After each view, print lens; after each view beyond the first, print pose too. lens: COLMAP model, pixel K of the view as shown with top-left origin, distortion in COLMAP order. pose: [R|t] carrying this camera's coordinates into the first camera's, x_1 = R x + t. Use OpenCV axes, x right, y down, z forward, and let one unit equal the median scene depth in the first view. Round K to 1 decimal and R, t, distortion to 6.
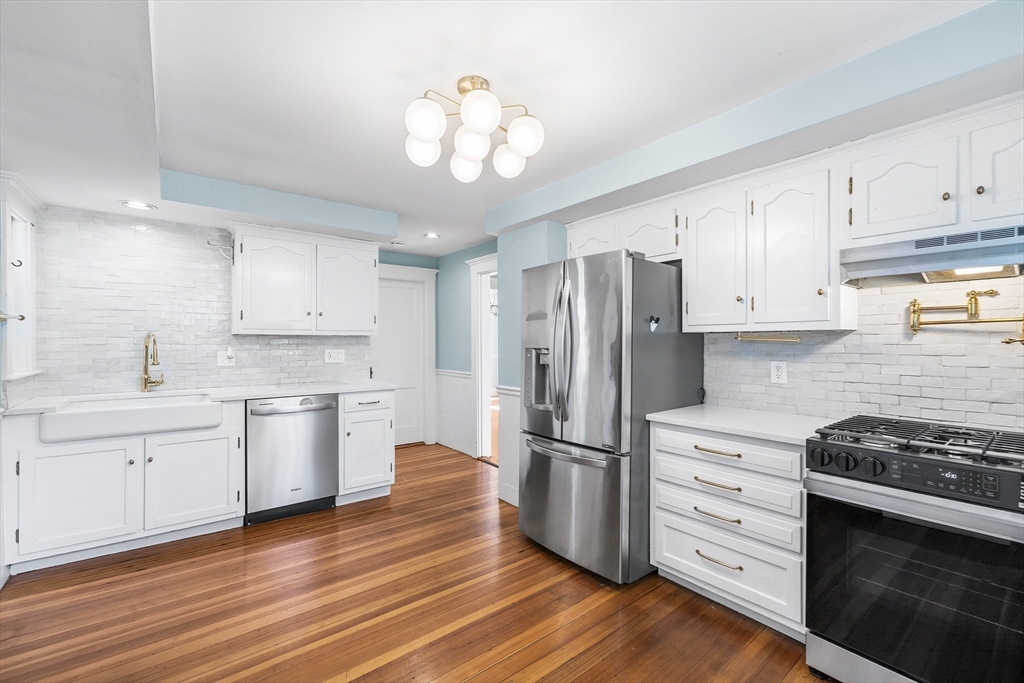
lens RADIAL K [[434.9, 0, 512.1], [0, 434.9, 344.3], [0, 0, 1]] dist [0.000952, 0.000438]
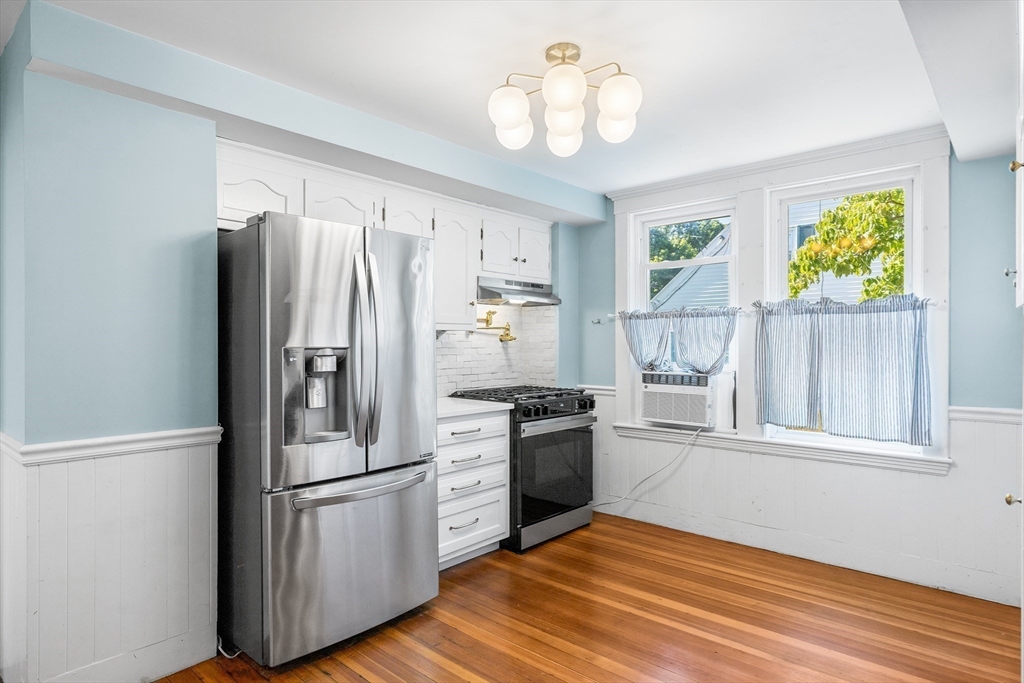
lens RADIAL K [[580.2, 0, 513.1], [0, 580.2, 338.3], [0, 0, 1]] dist [-0.002228, -0.000357]
pose [[-0.168239, 0.004639, 0.985735, -1.157697], [0.001282, 0.999989, -0.004488, -0.000598], [-0.985745, 0.000509, -0.168244, 1.194786]]
